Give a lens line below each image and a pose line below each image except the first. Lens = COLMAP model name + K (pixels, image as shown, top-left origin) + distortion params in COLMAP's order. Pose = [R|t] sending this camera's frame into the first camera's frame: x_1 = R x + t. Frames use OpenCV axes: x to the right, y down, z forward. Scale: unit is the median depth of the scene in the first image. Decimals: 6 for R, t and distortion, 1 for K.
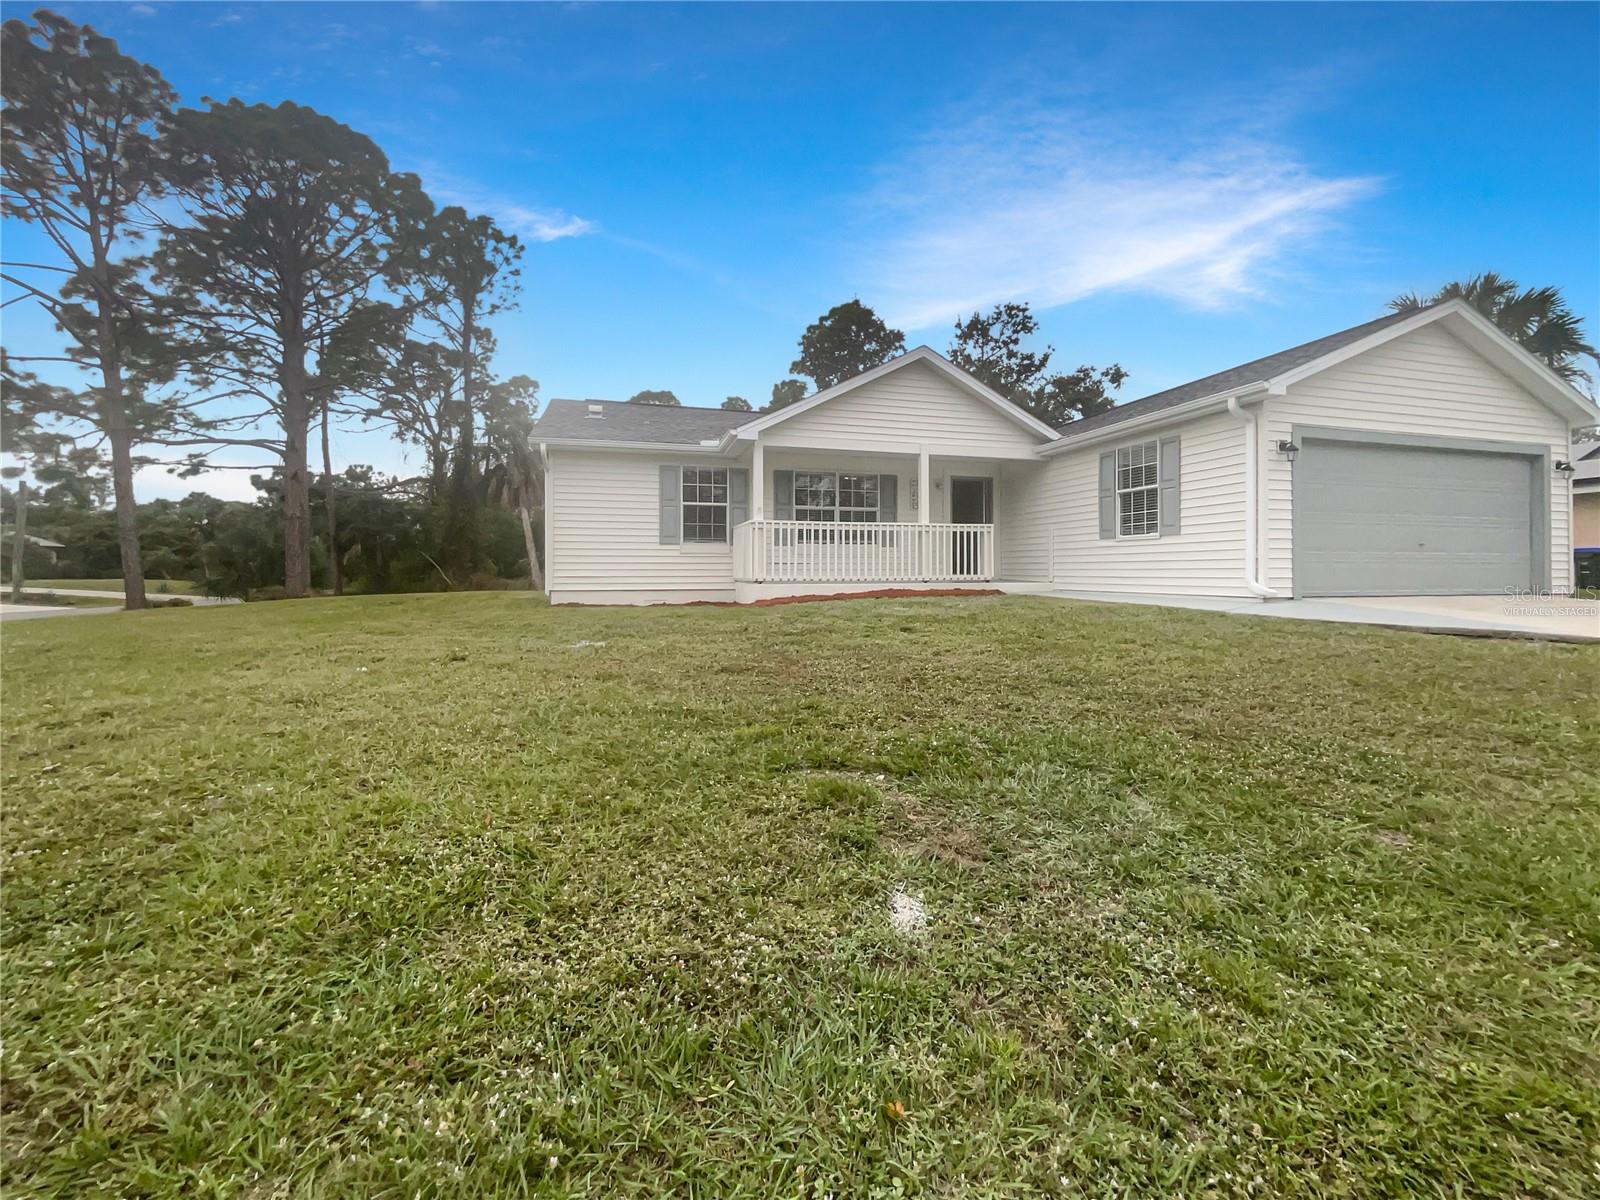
lens RADIAL K [[653.7, 0, 802.1], [0, 653.7, 542.9], [0, 0, 1]] dist [0.023743, 0.000059]
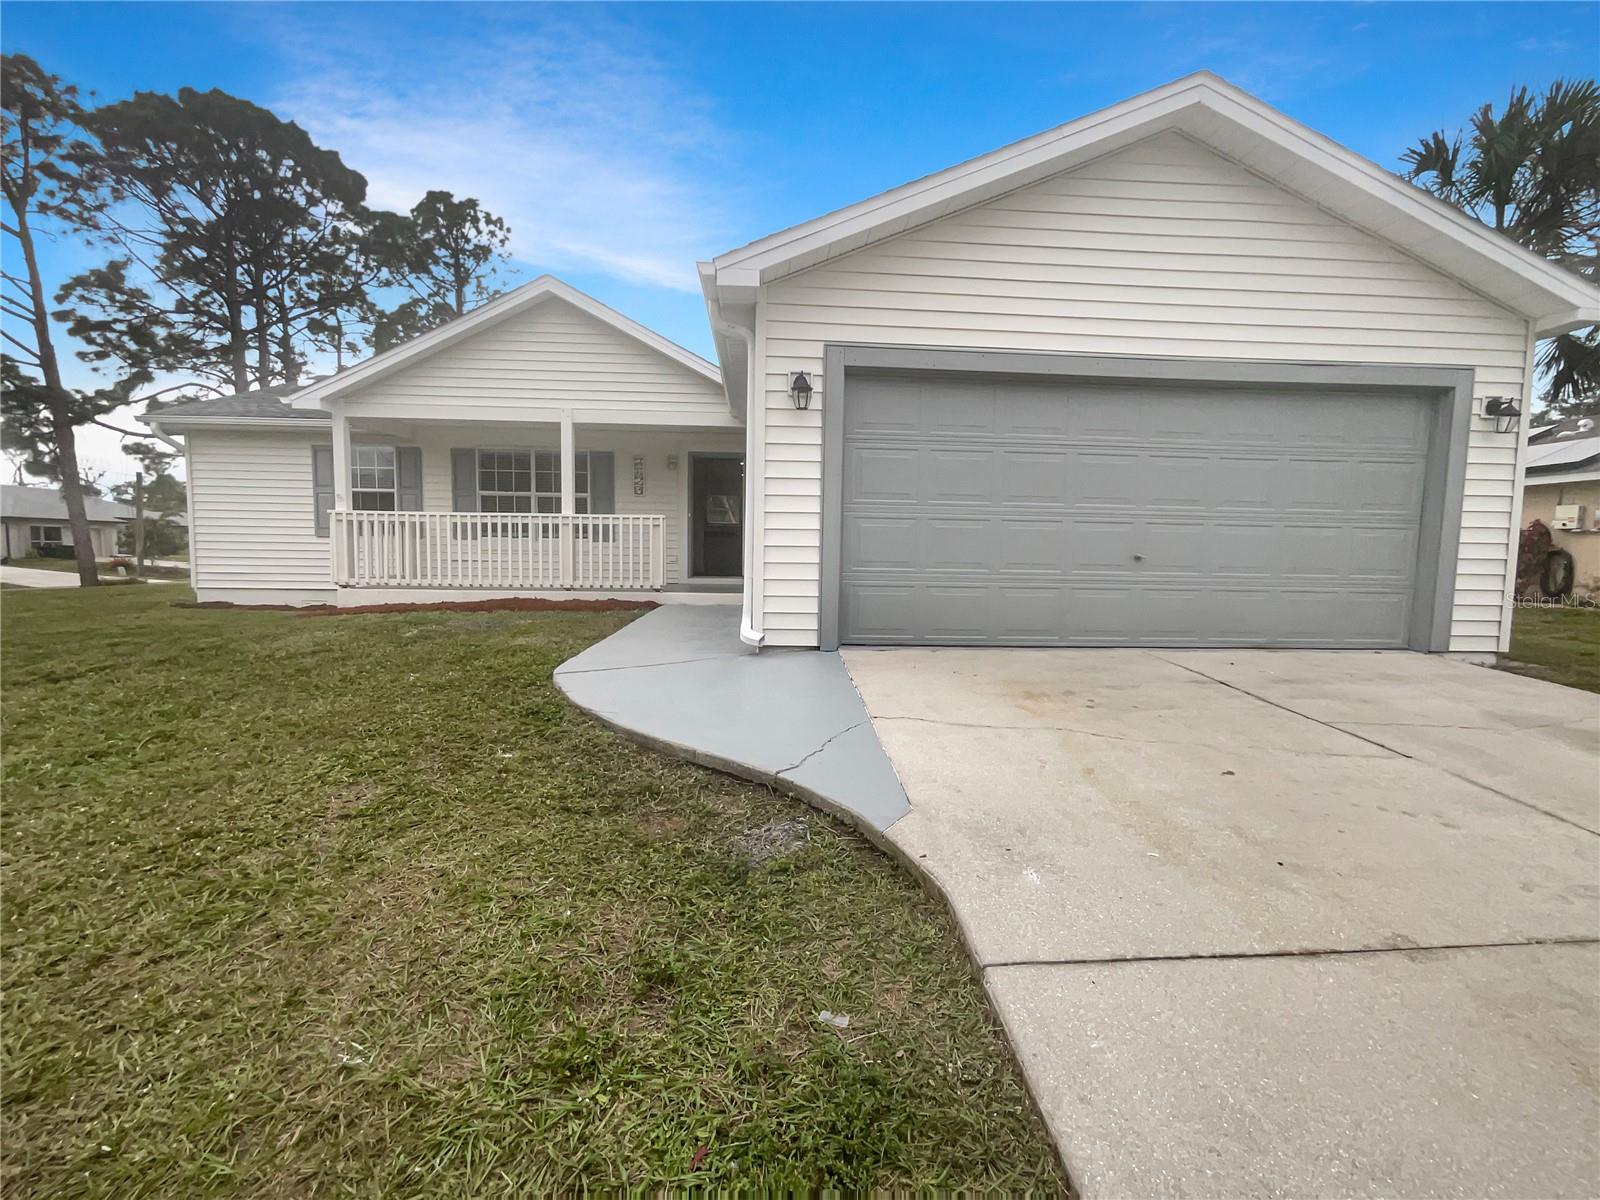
lens RADIAL K [[656.3, 0, 800.0], [0, 656.3, 600.0], [0, 0, 1]] dist [0.014016, 0.000100]
pose [[0.967695, 0.037065, -0.249383, 0.648528], [-0.013237, 0.995240, 0.096554, -0.007995], [0.251775, -0.090134, 0.963579, 0.311879]]
